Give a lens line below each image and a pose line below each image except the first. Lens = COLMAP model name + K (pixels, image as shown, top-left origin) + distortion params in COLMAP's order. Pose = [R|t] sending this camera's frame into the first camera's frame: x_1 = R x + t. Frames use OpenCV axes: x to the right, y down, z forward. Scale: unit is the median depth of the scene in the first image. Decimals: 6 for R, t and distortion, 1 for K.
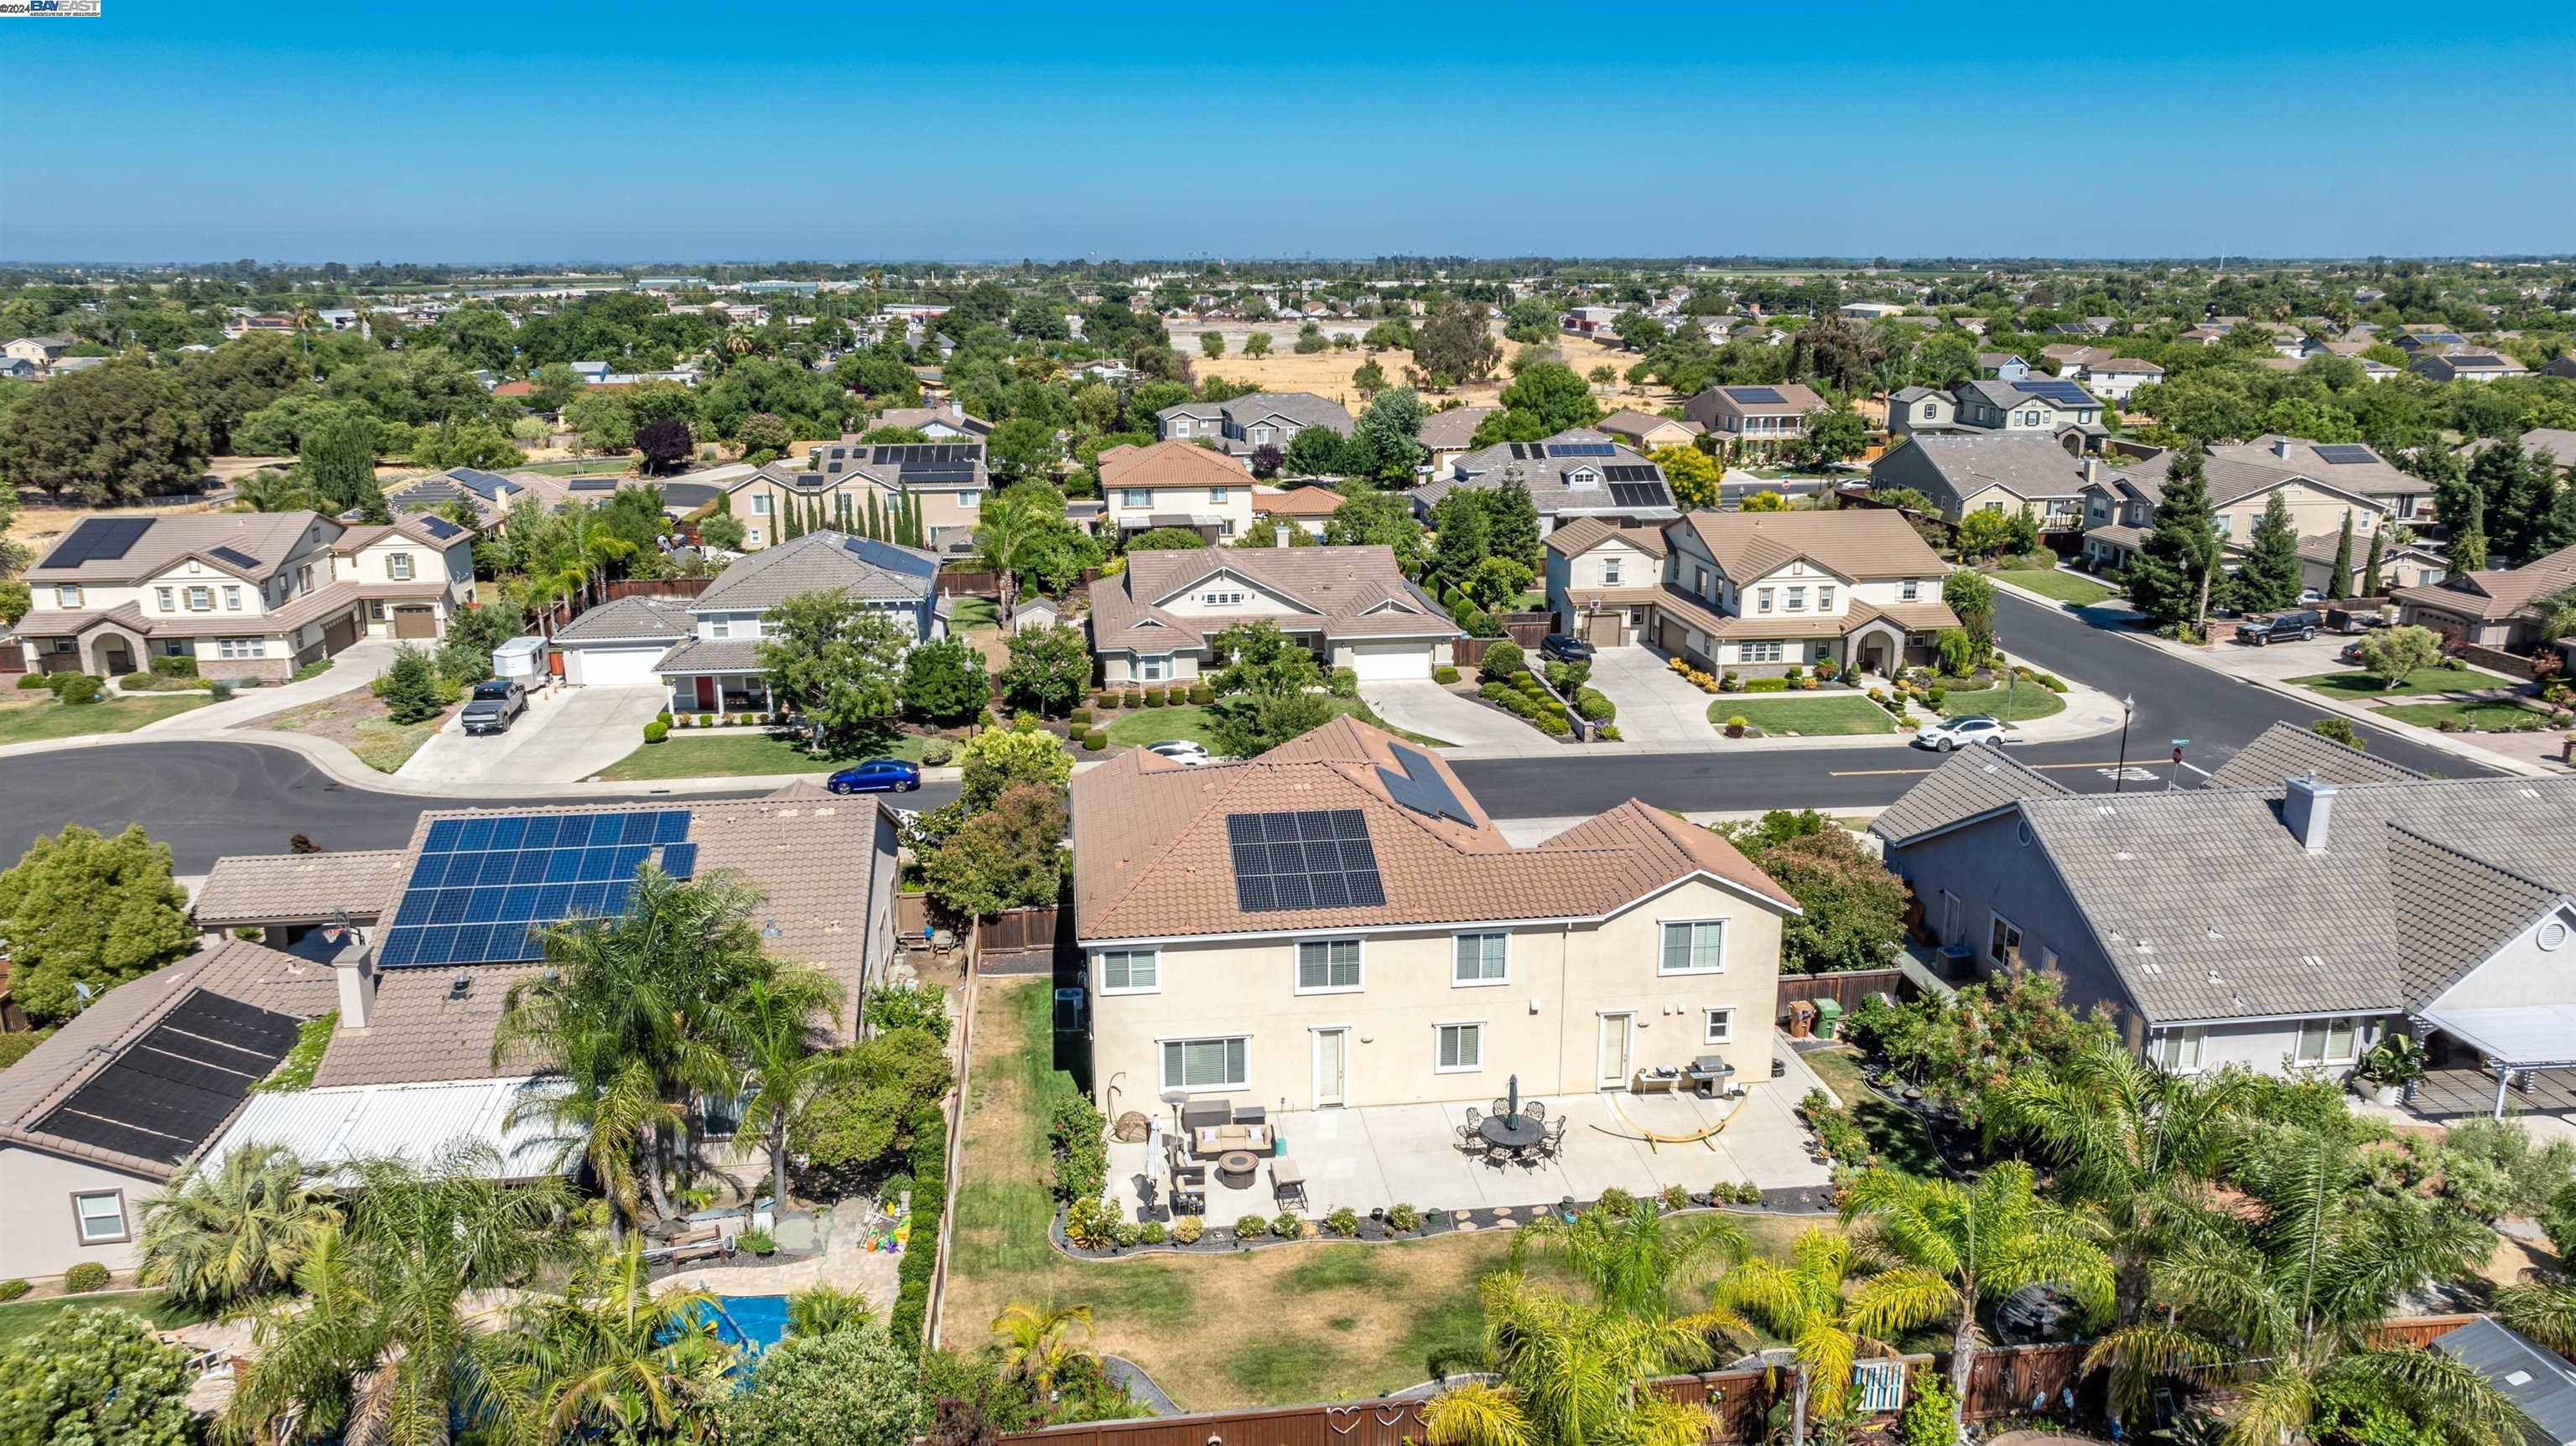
lens RADIAL K [[1824.9, 0, 1288.0], [0, 1824.9, 723.0], [0, 0, 1]] dist [-0.026855, 0.054177]
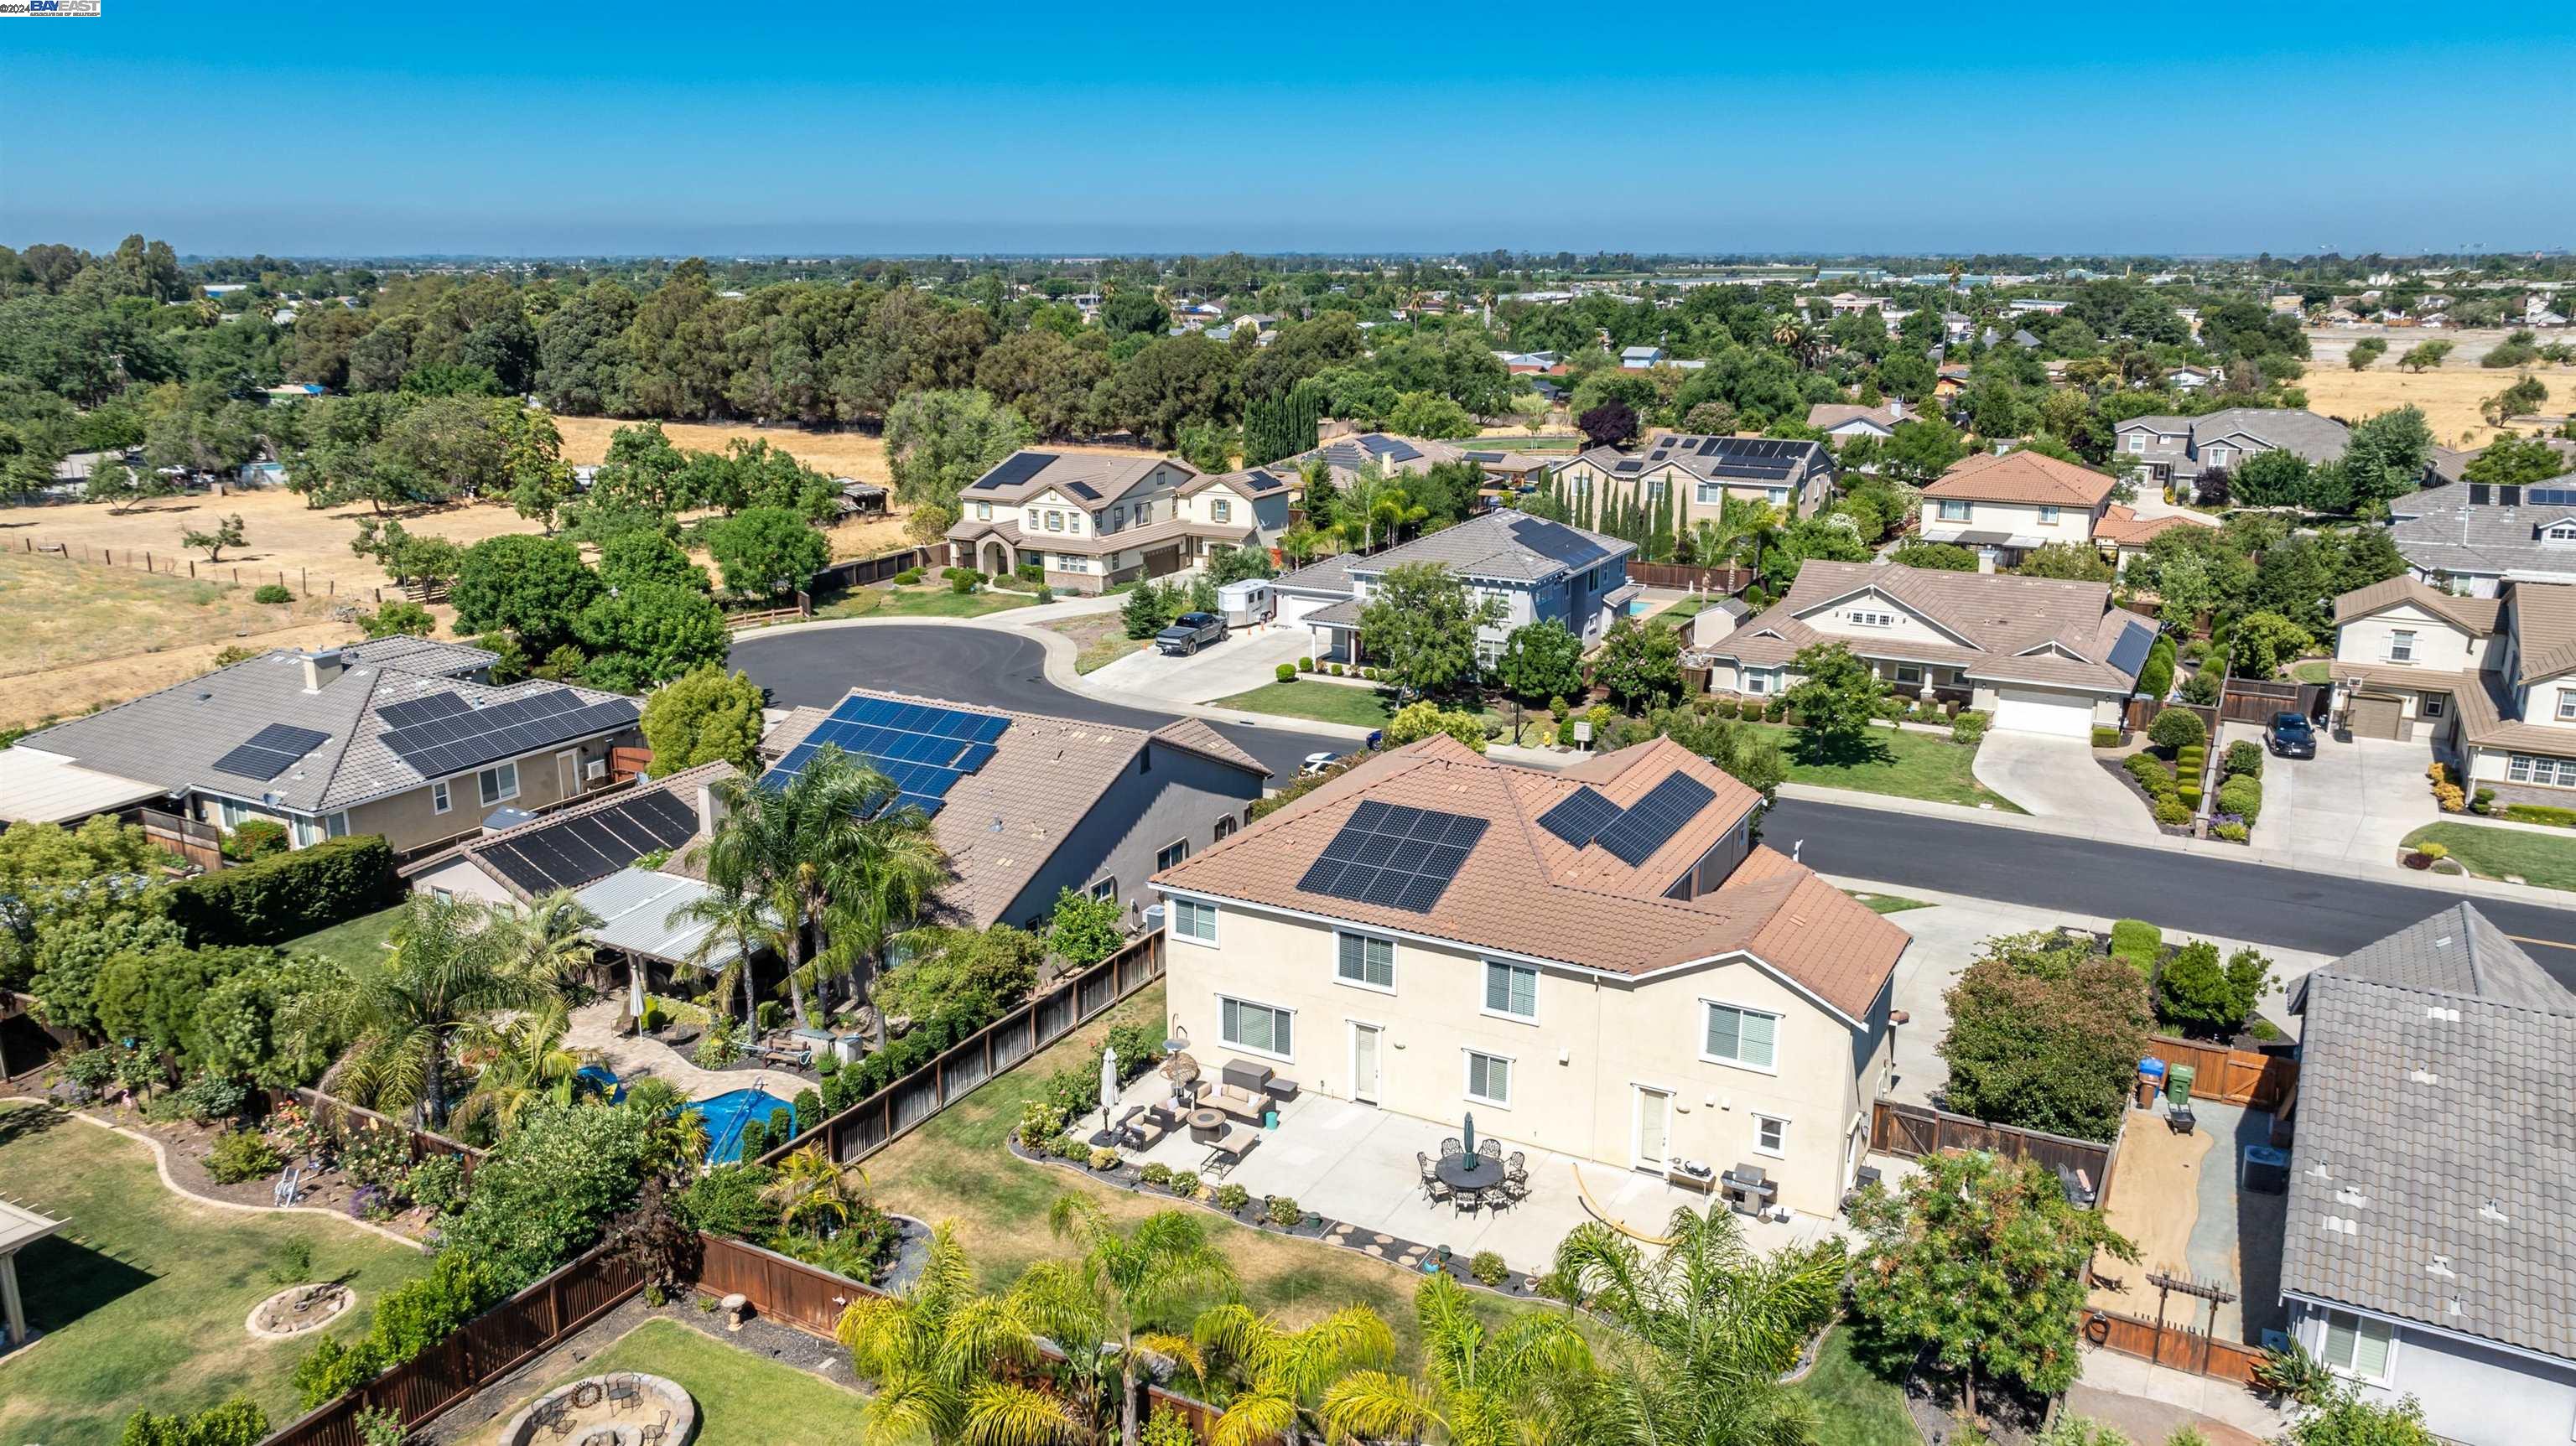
lens RADIAL K [[1824.9, 0, 1288.0], [0, 1824.9, 723.0], [0, 0, 1]] dist [-0.026855, 0.054177]
pose [[0.806931, 0.151043, -0.571007, 0.266826], [-0.148680, 0.987563, 0.051119, -0.019758], [0.571627, 0.043648, 0.819352, 0.077203]]
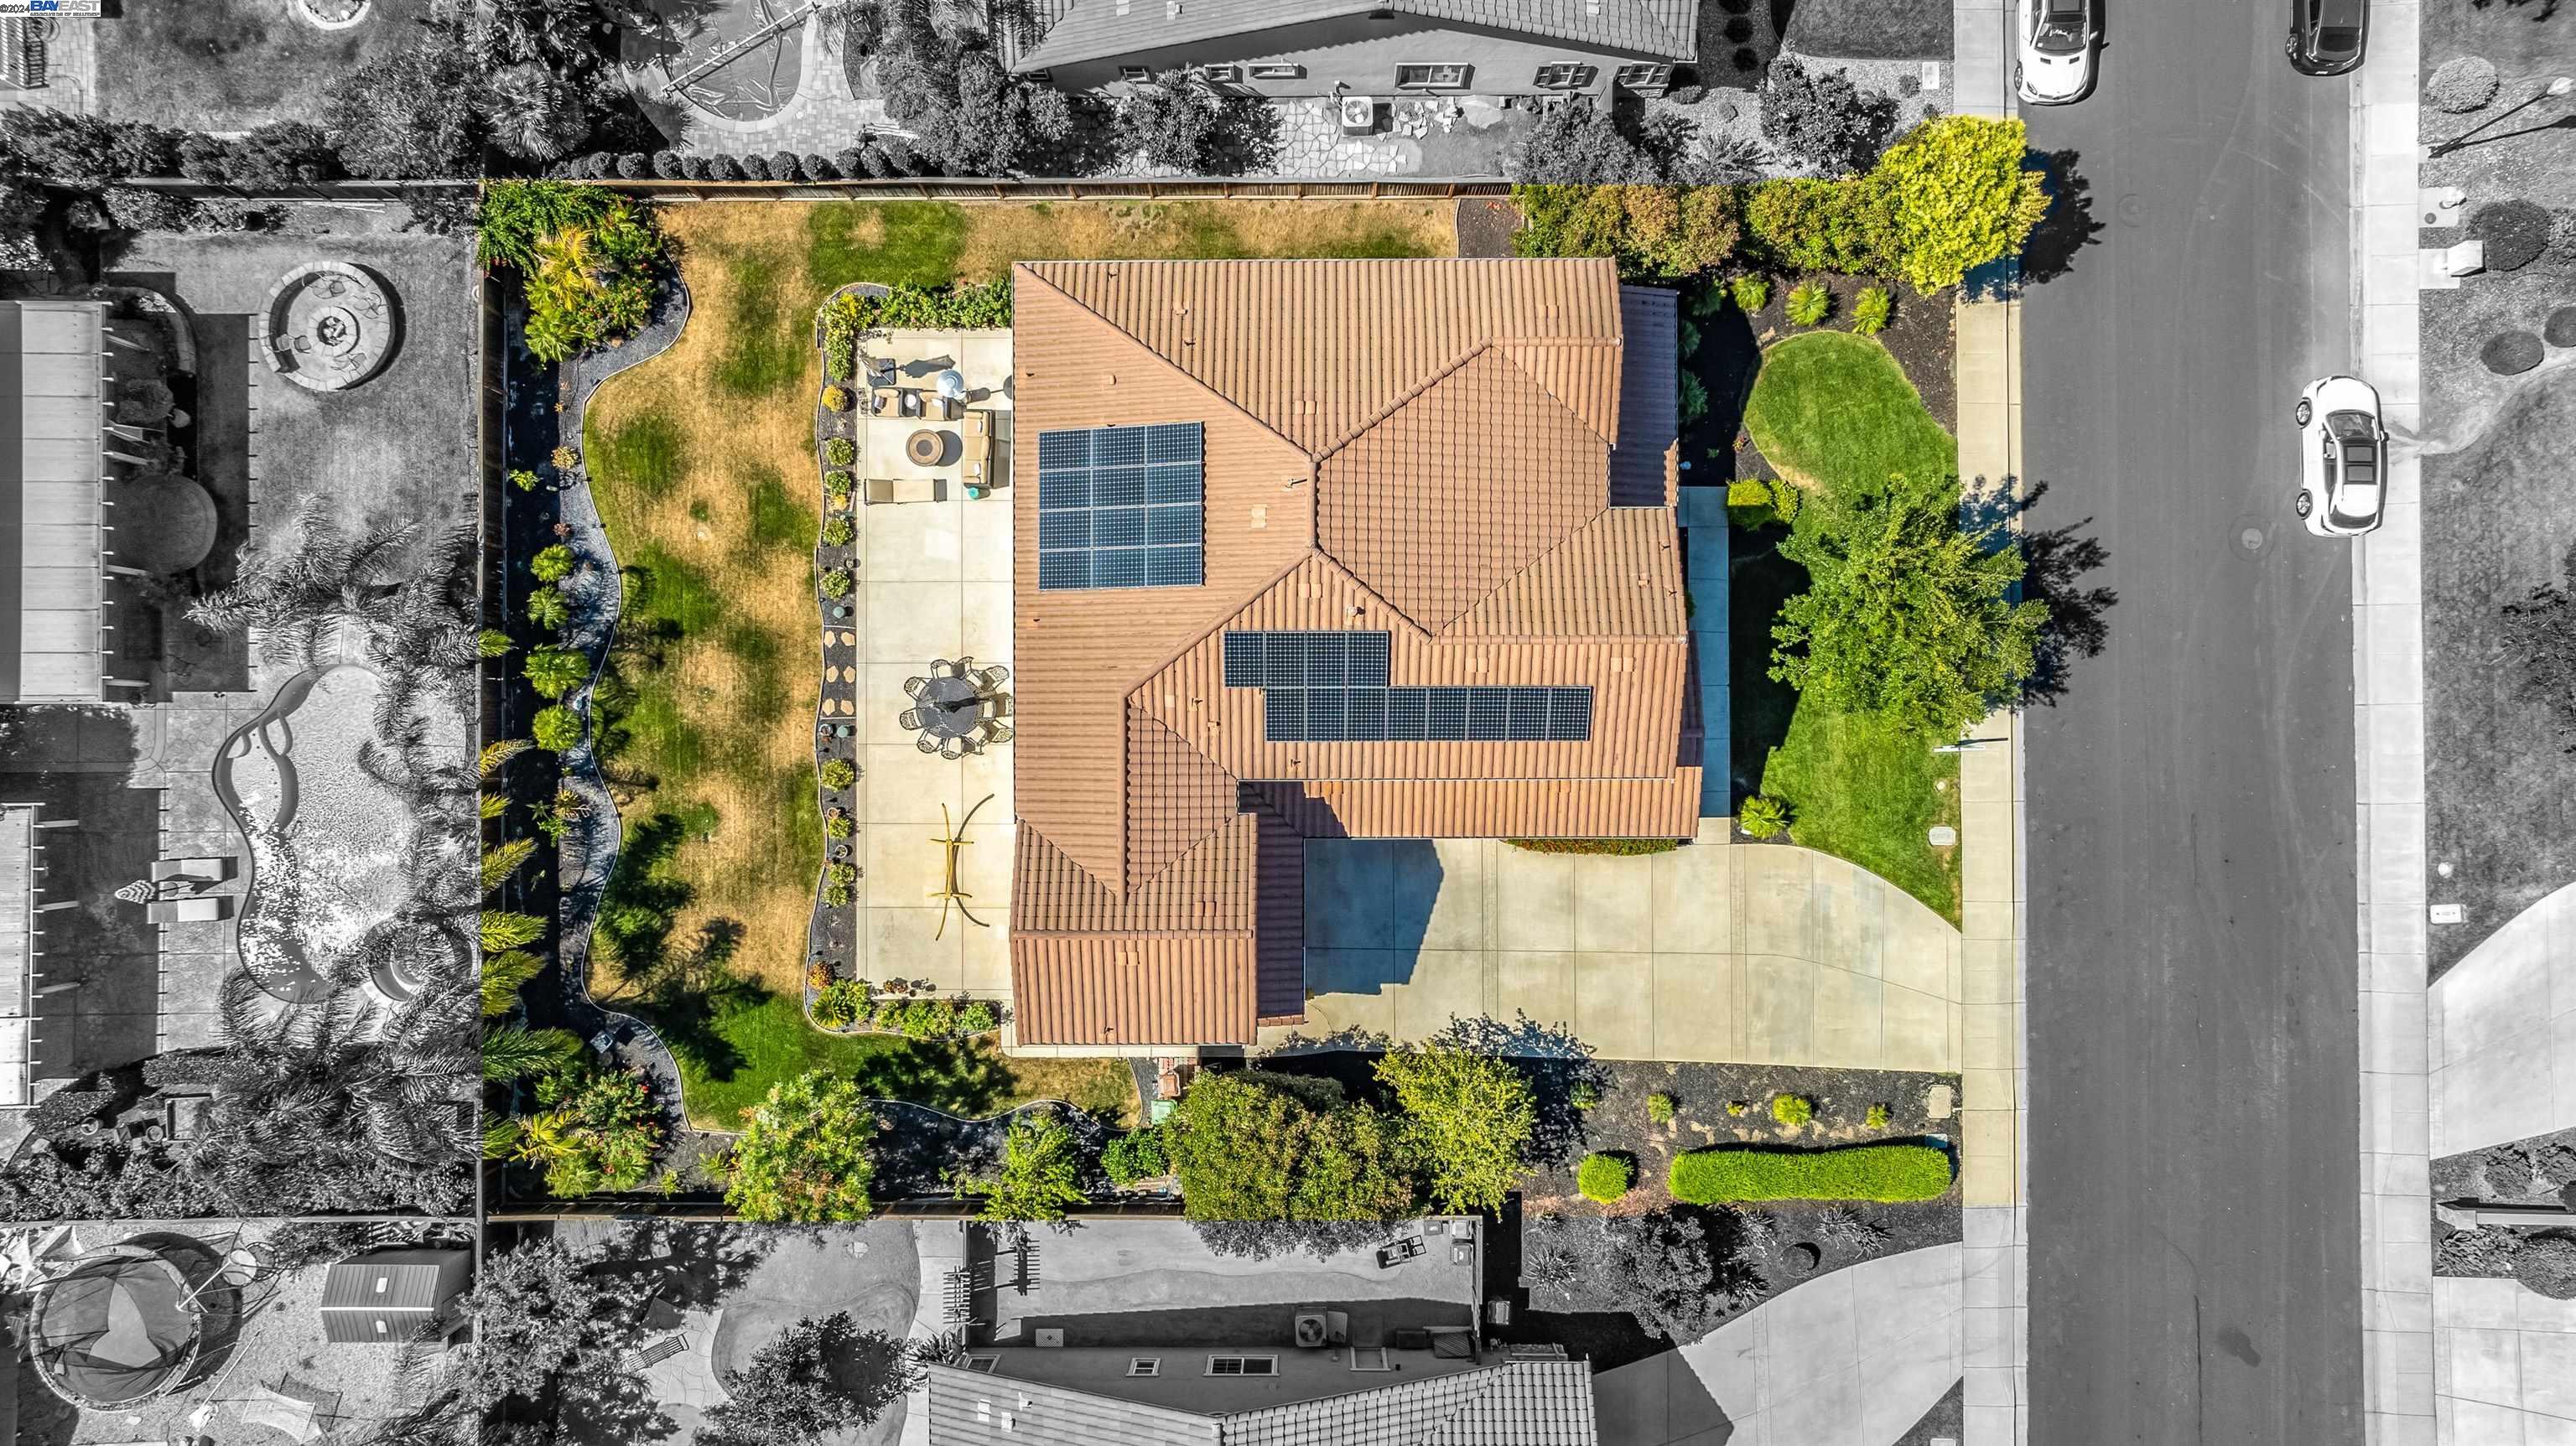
lens RADIAL K [[1824.9, 0, 1288.0], [0, 1824.9, 723.0], [0, 0, 1]] dist [-0.026855, 0.054177]
pose [[-0.122750, 0.992399, -0.008747, 0.056533], [-0.234512, -0.020440, 0.971898, -0.413875], [0.964332, 0.121352, 0.235238, 0.455307]]
